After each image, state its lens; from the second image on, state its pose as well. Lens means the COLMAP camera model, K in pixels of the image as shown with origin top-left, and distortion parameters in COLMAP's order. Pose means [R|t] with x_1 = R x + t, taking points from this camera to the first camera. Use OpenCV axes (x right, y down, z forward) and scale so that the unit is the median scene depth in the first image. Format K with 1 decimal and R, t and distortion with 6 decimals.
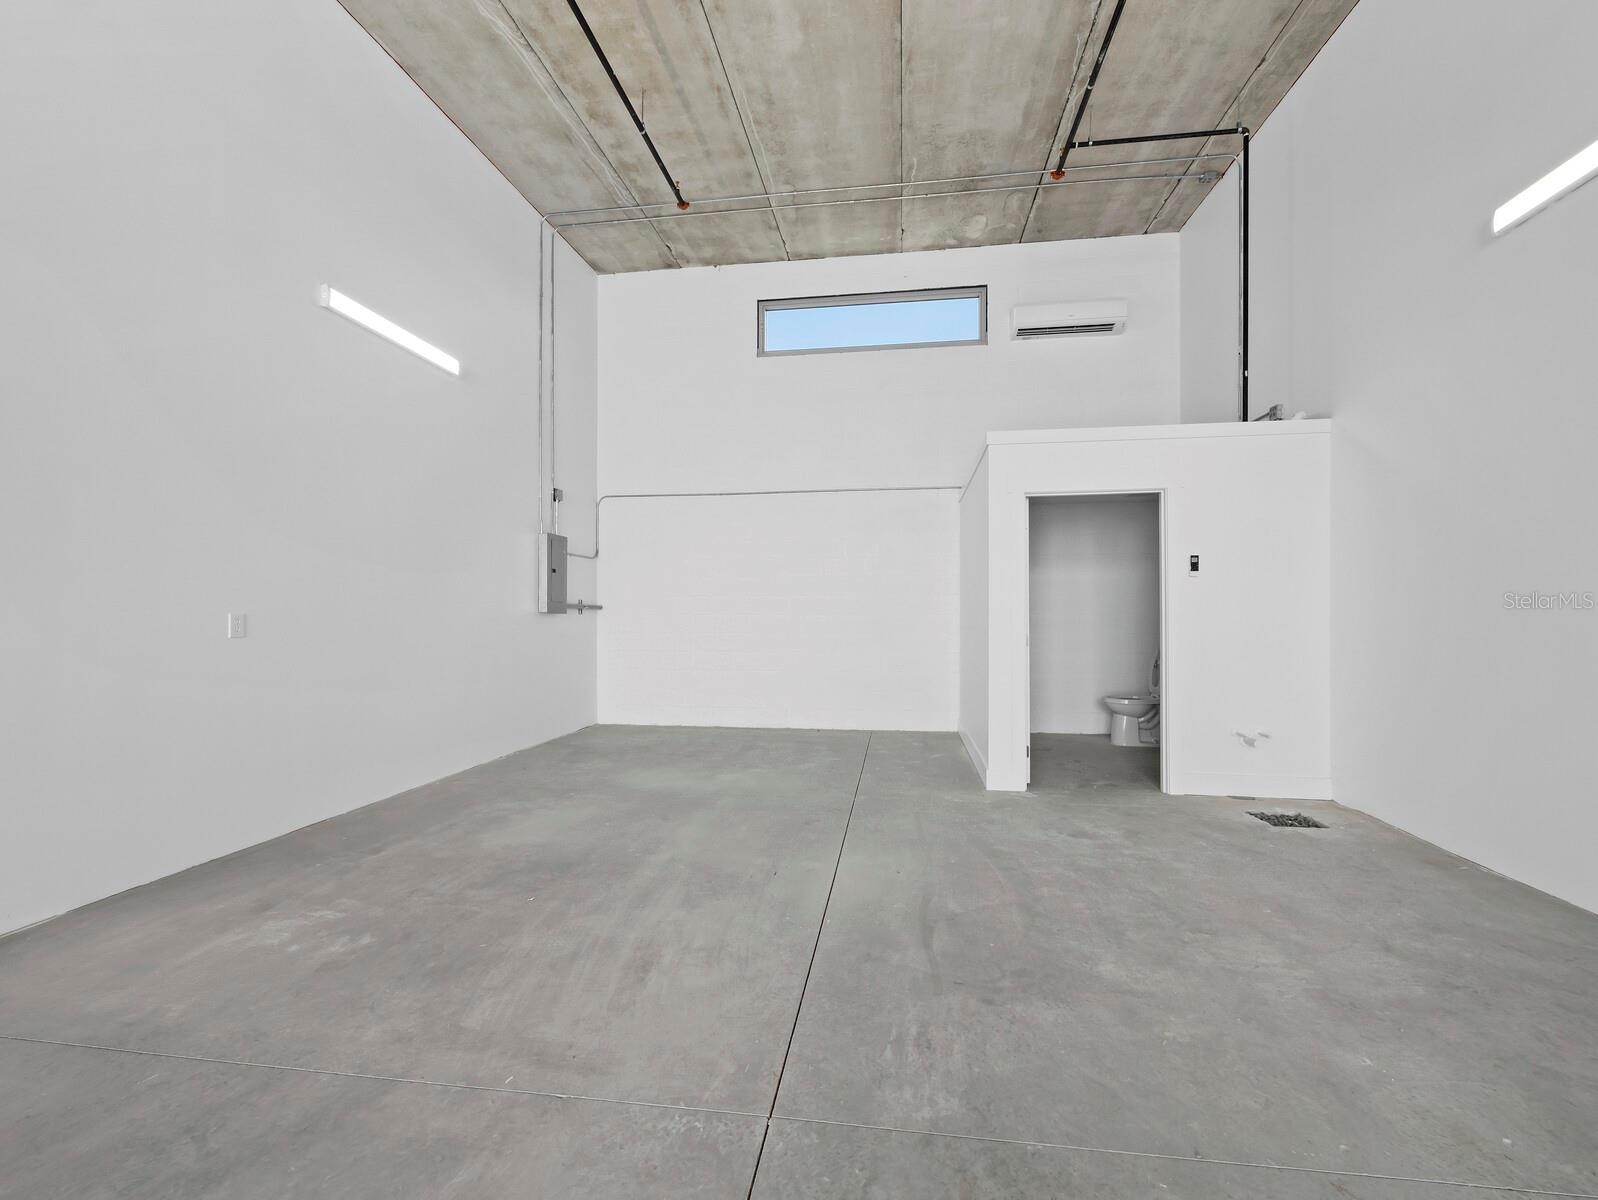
lens RADIAL K [[687.8, 0, 809.5], [0, 687.8, 619.8], [0, 0, 1]] dist [0.002122, 0.000802]
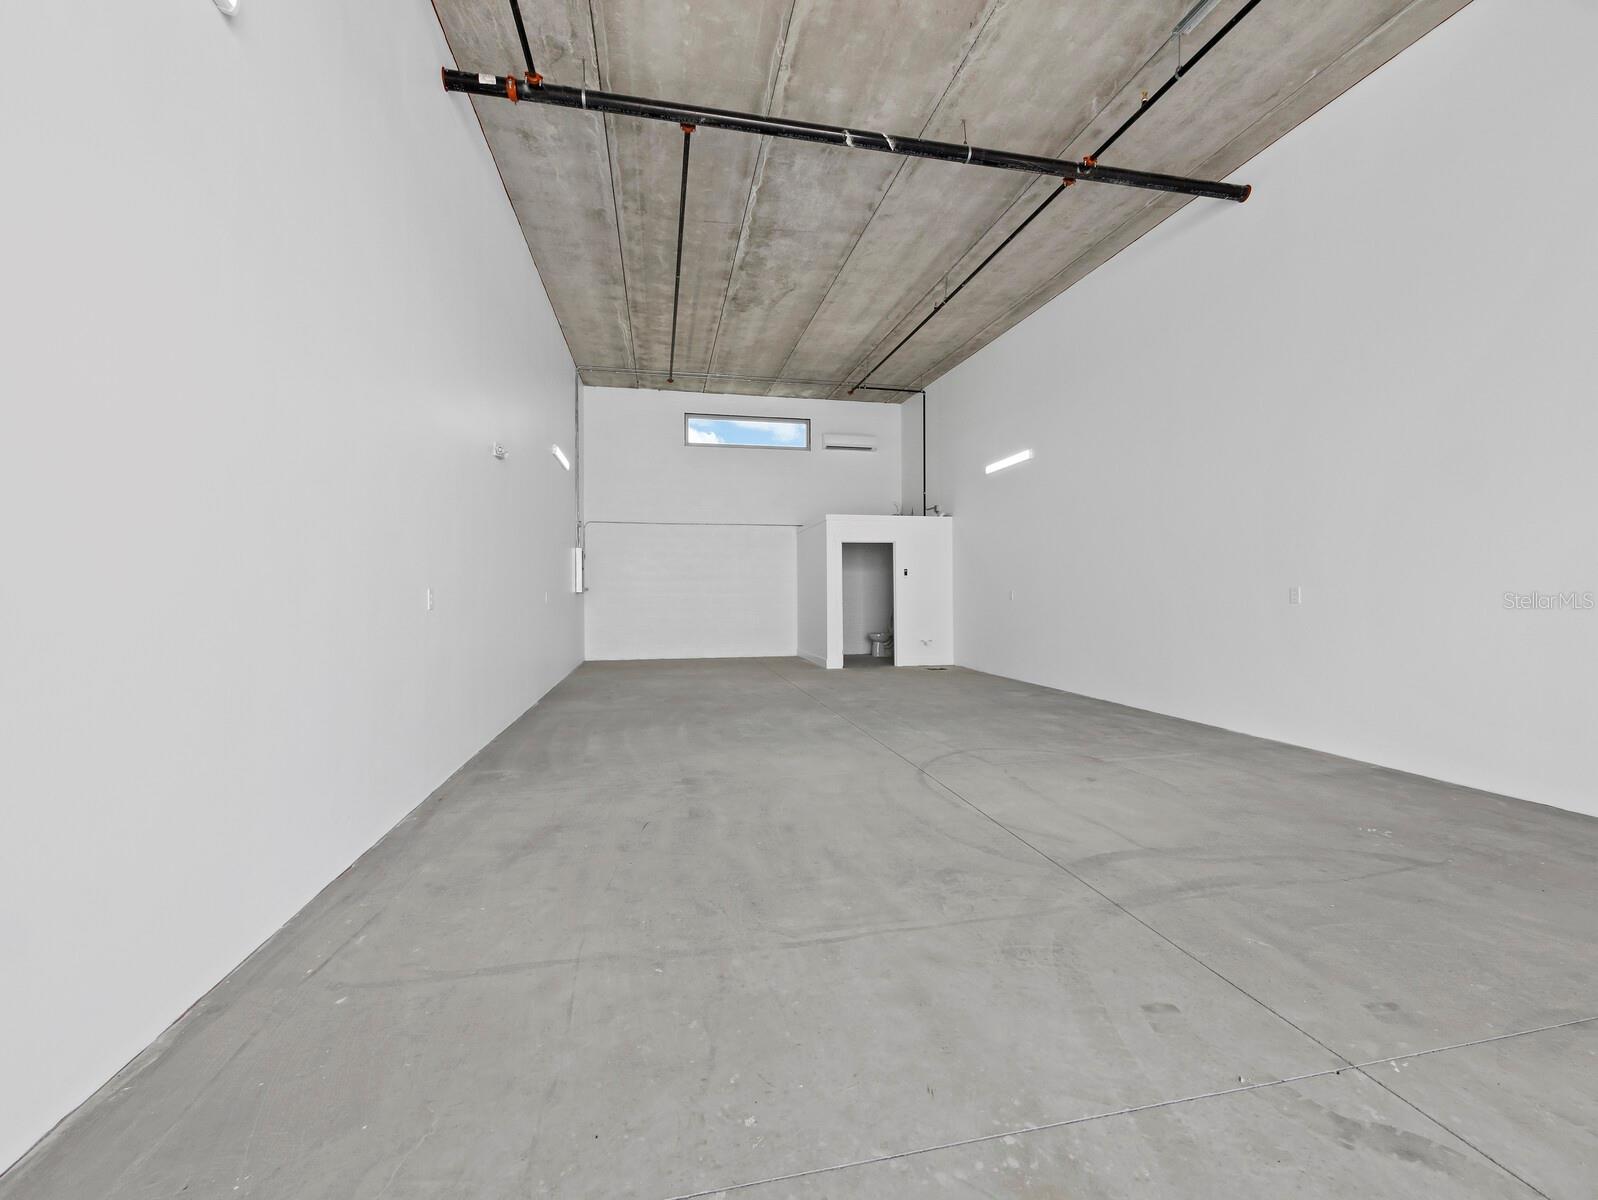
lens RADIAL K [[687.8, 0, 833.5], [0, 687.8, 605.0], [0, 0, 1]] dist [0.002122, 0.000802]
pose [[0.926187, -0.009669, 0.376940, -0.492822], [0.006074, 0.999924, 0.010727, 0.004960], [-0.377015, -0.007646, 0.926175, -0.956927]]
